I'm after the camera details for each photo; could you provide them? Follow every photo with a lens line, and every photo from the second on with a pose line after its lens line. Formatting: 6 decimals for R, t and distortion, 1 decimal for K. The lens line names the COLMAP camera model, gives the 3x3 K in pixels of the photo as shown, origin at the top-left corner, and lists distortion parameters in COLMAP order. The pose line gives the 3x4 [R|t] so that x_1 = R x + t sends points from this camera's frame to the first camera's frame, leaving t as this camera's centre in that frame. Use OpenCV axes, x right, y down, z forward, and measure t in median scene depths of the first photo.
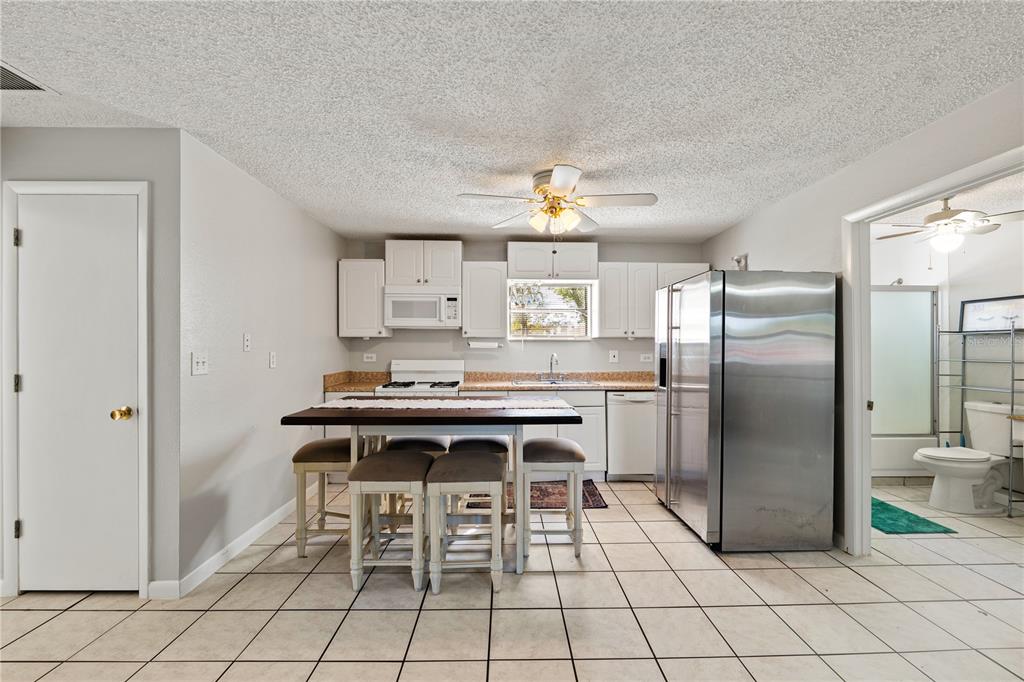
lens RADIAL K [[441.4, 0, 503.9], [0, 441.4, 346.4], [0, 0, 1]] dist [-0.007150, 0.000833]
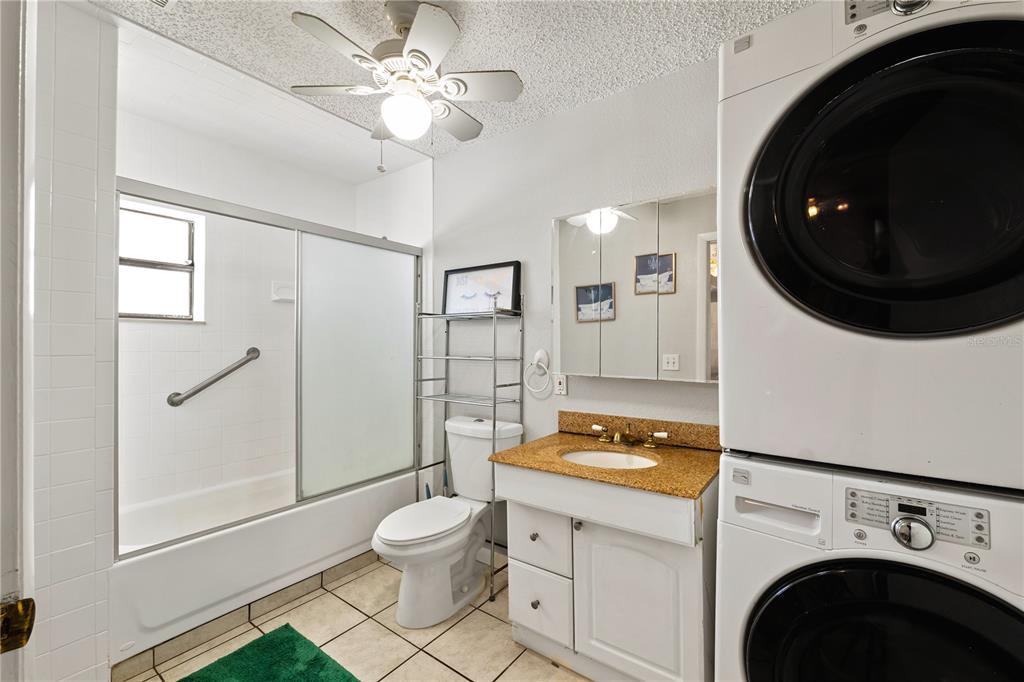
lens RADIAL K [[441.4, 0, 514.0], [0, 441.4, 341.2], [0, 0, 1]] dist [-0.007150, 0.000833]
pose [[0.616520, 0.001839, 0.787337, 0.560676], [-0.001875, 0.999998, -0.000868, 0.007335], [-0.787337, -0.000941, 0.616522, 0.484739]]
